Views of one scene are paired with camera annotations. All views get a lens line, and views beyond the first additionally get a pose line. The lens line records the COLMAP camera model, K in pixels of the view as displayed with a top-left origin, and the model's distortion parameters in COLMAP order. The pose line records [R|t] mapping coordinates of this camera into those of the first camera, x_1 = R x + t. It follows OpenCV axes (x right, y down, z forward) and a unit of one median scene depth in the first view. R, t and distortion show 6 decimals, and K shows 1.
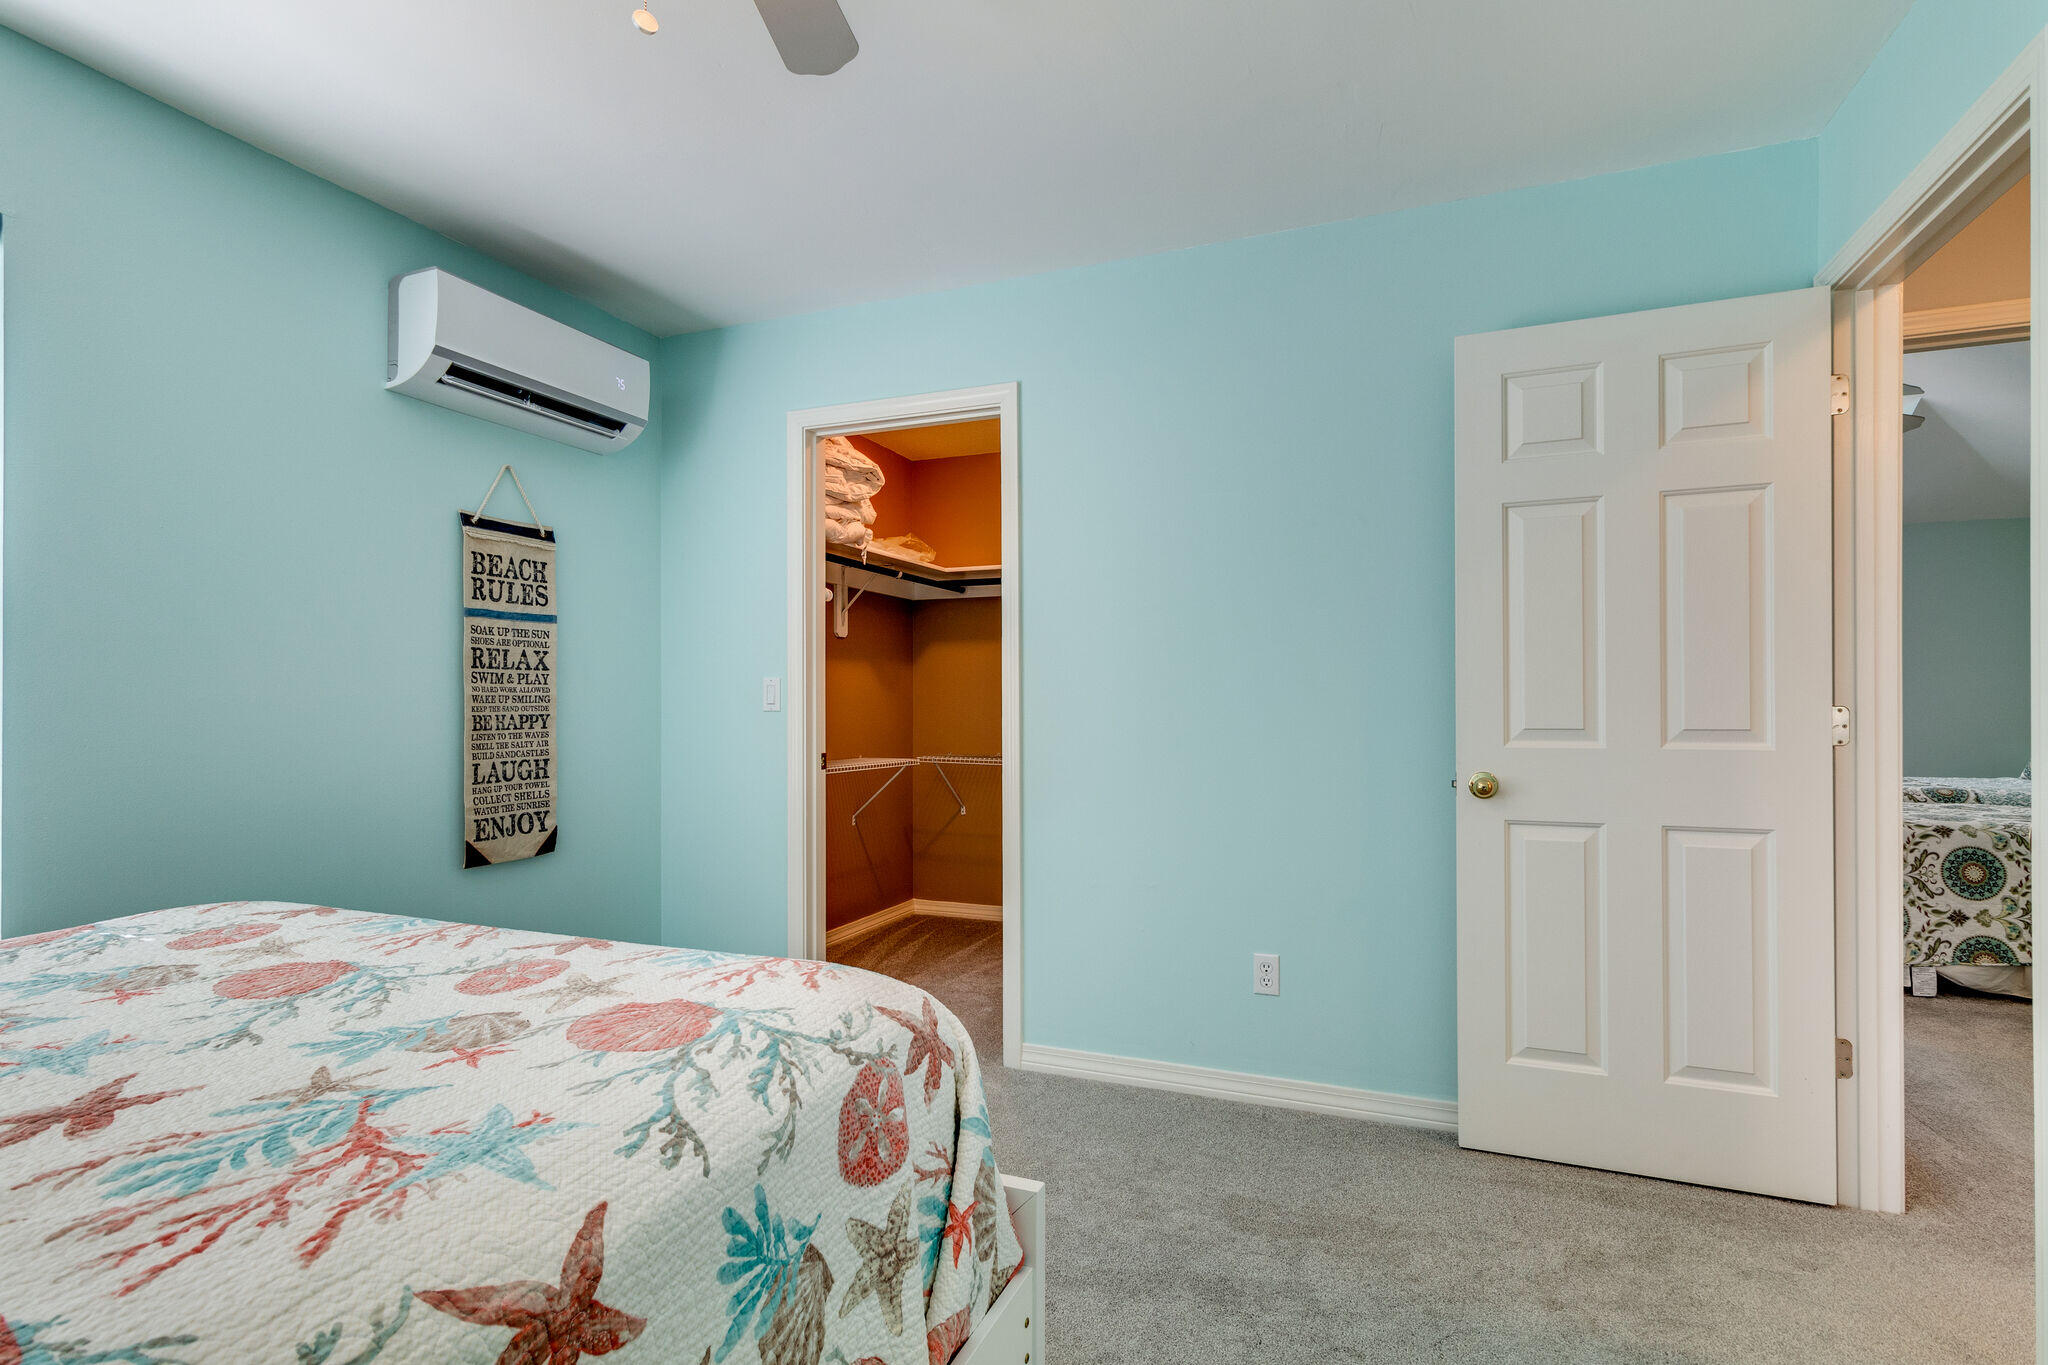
lens RADIAL K [[981.4, 0, 1032.6], [0, 981.4, 693.2], [0, 0, 1]] dist [0.004468, 0.001498]
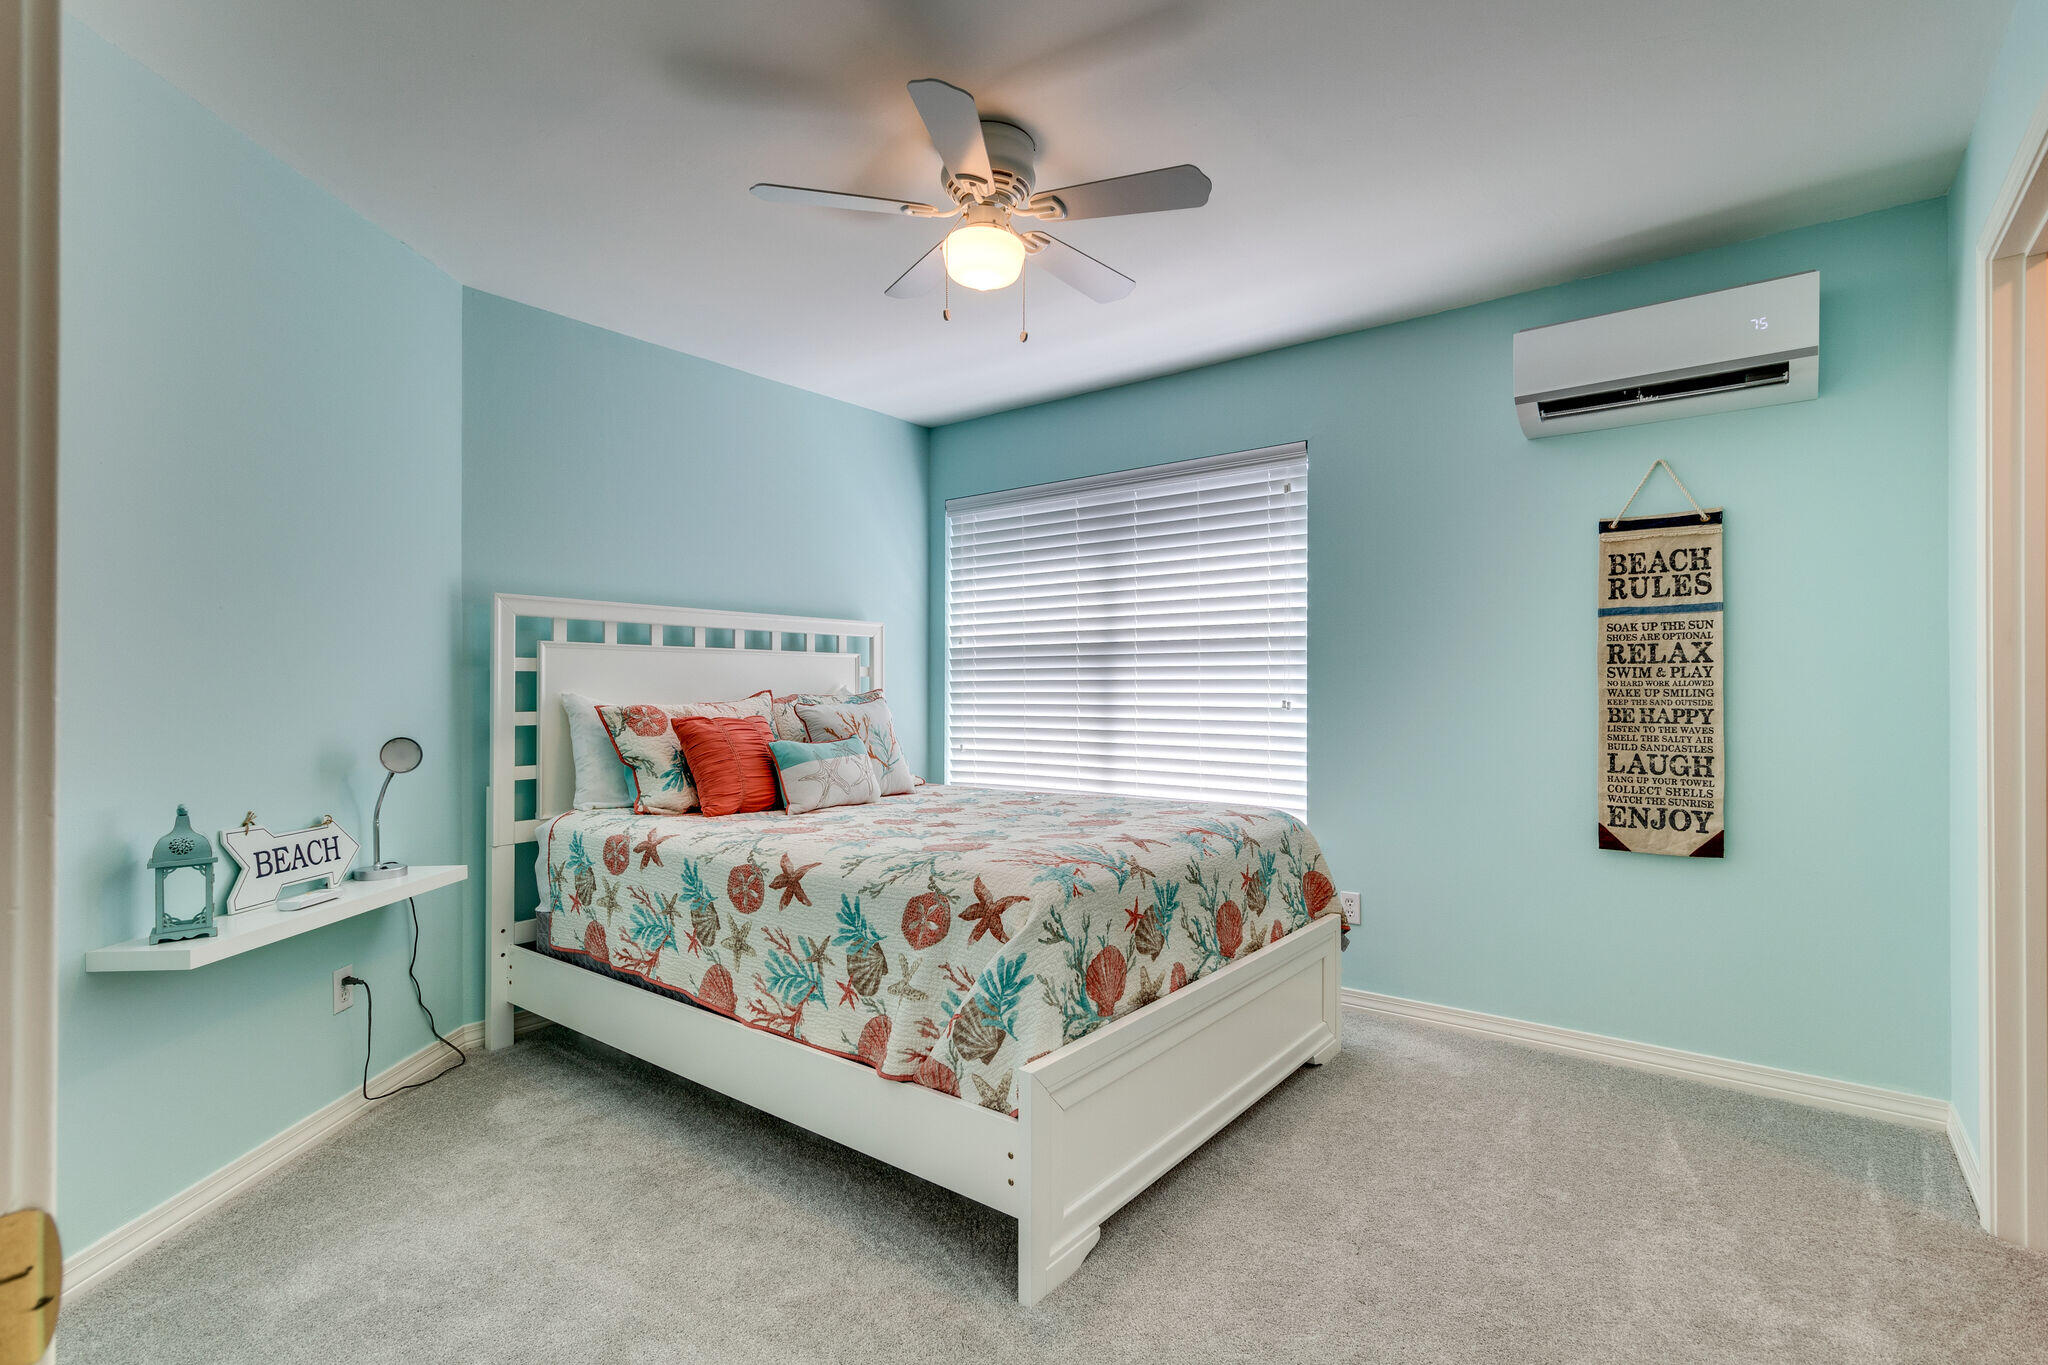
lens RADIAL K [[981.4, 0, 1031.1], [0, 981.4, 684.2], [0, 0, 1]] dist [0.004468, 0.001498]
pose [[-0.276510, -0.005297, -0.960996, 0.611198], [0.006128, 0.999955, -0.007275, 0.000658], [0.960991, -0.007901, -0.276465, 0.663654]]
